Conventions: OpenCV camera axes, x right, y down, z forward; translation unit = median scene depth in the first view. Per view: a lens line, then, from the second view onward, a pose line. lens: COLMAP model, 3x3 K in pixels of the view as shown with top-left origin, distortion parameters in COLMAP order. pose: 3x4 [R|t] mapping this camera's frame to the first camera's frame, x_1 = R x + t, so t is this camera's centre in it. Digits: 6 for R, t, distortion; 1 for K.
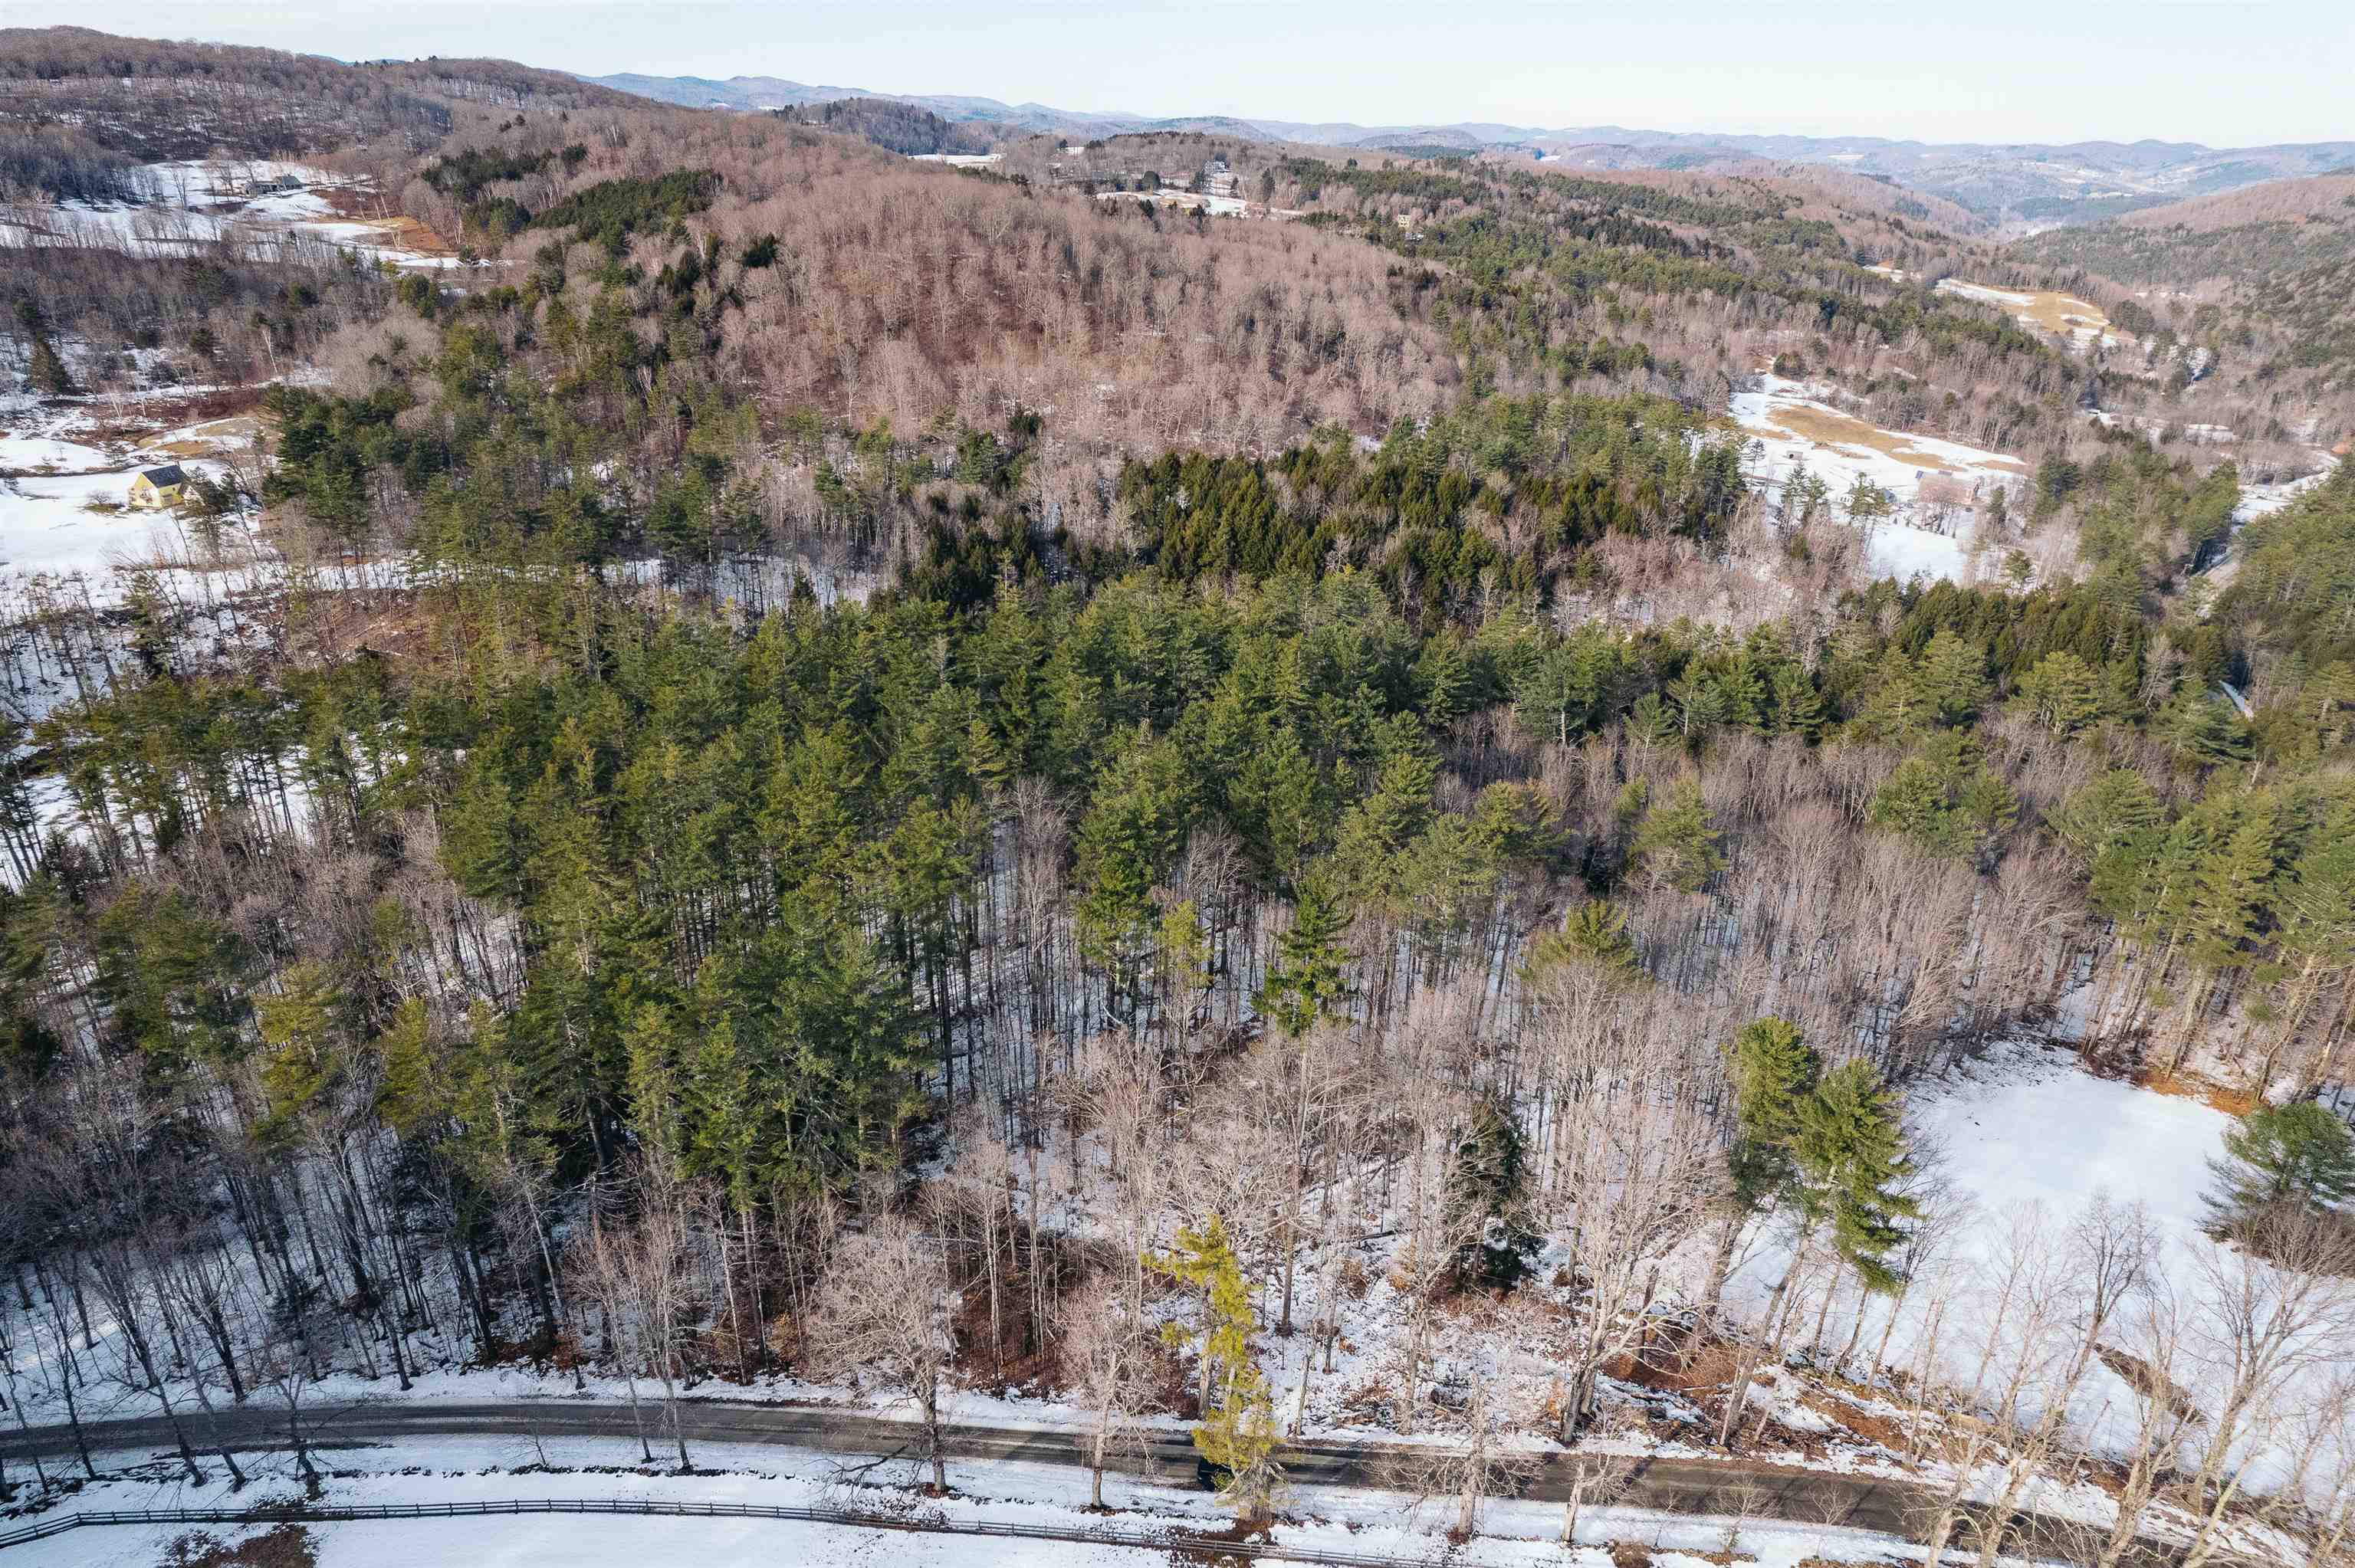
lens RADIAL K [[1509.5, 0, 1171.9], [0, 1509.5, 790.3], [0, 0, 1]] dist [-0.082036, 0.074787]
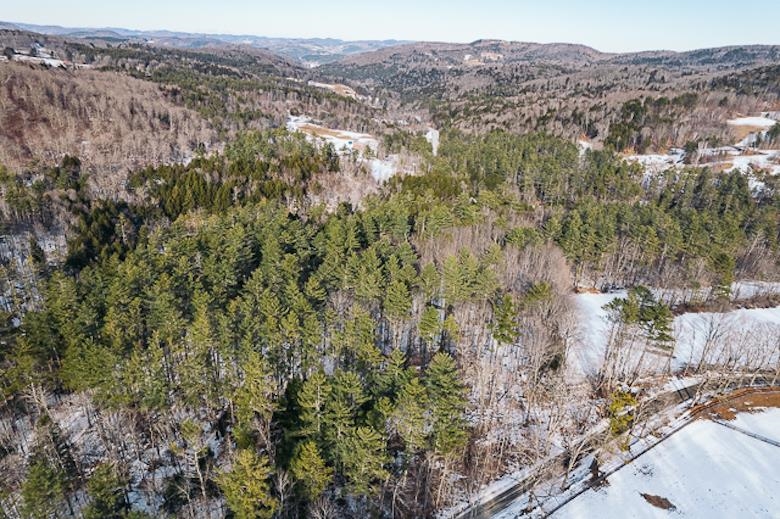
lens RADIAL K [[500.0, 0, 388.2], [0, 500.0, 261.6], [0, 0, 1]] dist [-0.082036, 0.074787]
pose [[0.788443, -0.230102, 0.570448, -0.158891], [0.219263, 0.971610, 0.088865, -0.037449], [-0.574701, 0.055013, 0.816512, 0.052102]]
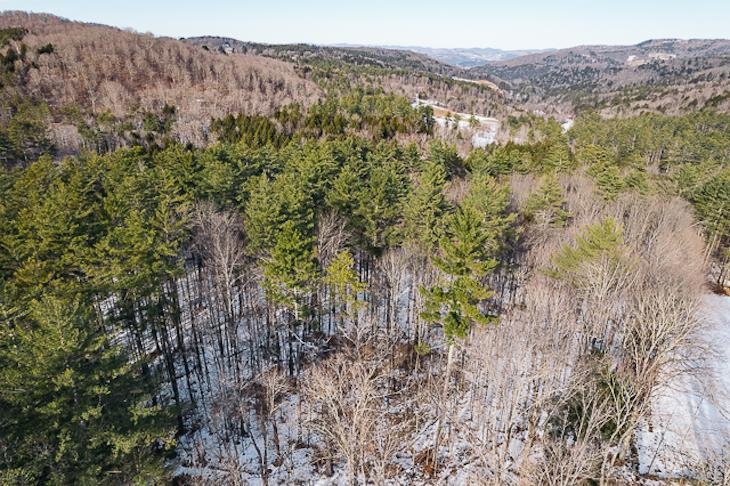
lens RADIAL K [[468.0, 0, 363.3], [0, 468.0, 245.0], [0, 0, 1]] dist [-0.082036, 0.074787]
pose [[0.954362, -0.112283, 0.276742, -0.022030], [0.115433, 0.993303, 0.004935, 0.016209], [-0.275443, 0.027235, 0.960932, 0.139670]]
